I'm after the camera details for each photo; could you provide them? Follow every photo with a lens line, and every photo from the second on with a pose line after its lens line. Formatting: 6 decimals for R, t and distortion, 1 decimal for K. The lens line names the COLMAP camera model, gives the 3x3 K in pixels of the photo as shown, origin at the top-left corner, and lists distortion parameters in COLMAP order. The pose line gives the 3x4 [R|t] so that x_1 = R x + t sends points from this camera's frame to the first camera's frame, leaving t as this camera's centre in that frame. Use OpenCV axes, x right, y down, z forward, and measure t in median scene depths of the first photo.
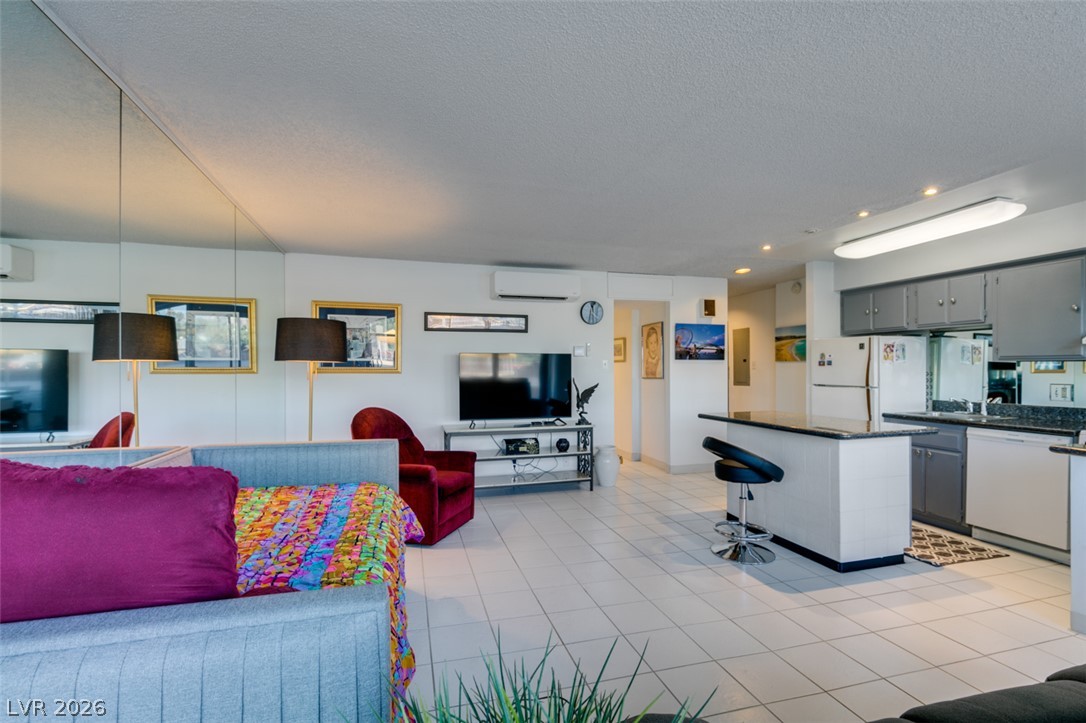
lens RADIAL K [[487.4, 0, 540.3], [0, 487.4, 369.5], [0, 0, 1]] dist [-0.000522, -0.001655]
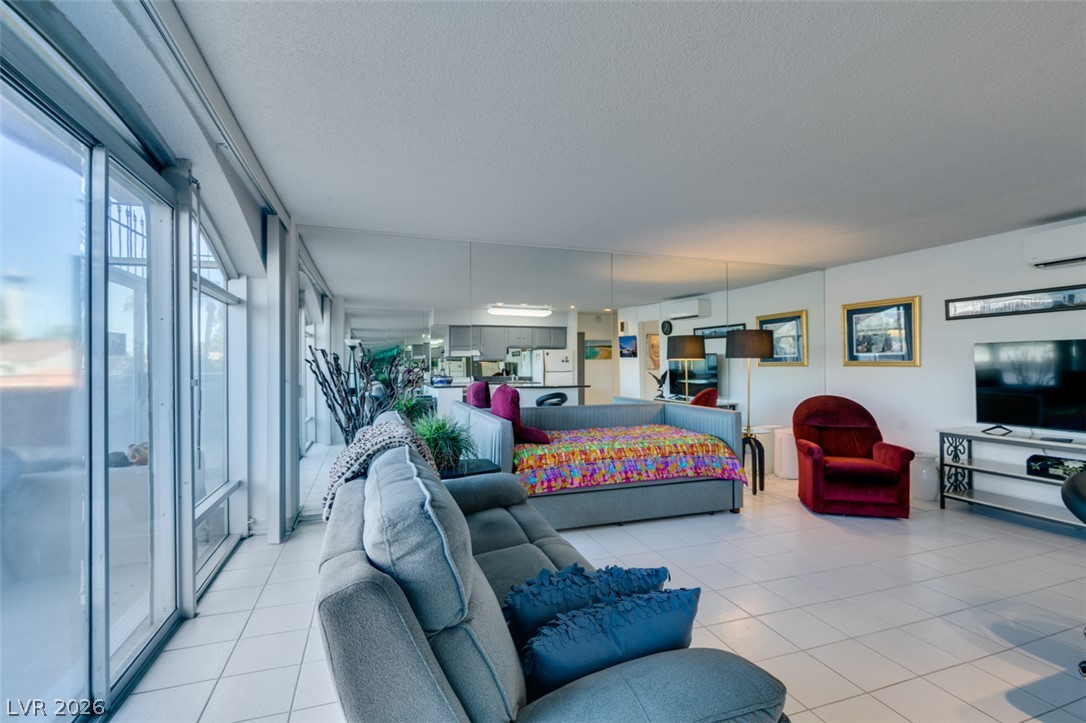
lens RADIAL K [[487.4, 0, 540.9], [0, 487.4, 357.5], [0, 0, 1]] dist [-0.000522, -0.001655]
pose [[0.064286, -0.013075, -0.997846, 0.702506], [0.003220, 0.999912, -0.012895, -0.001152], [0.997926, -0.002384, 0.064323, 0.201413]]
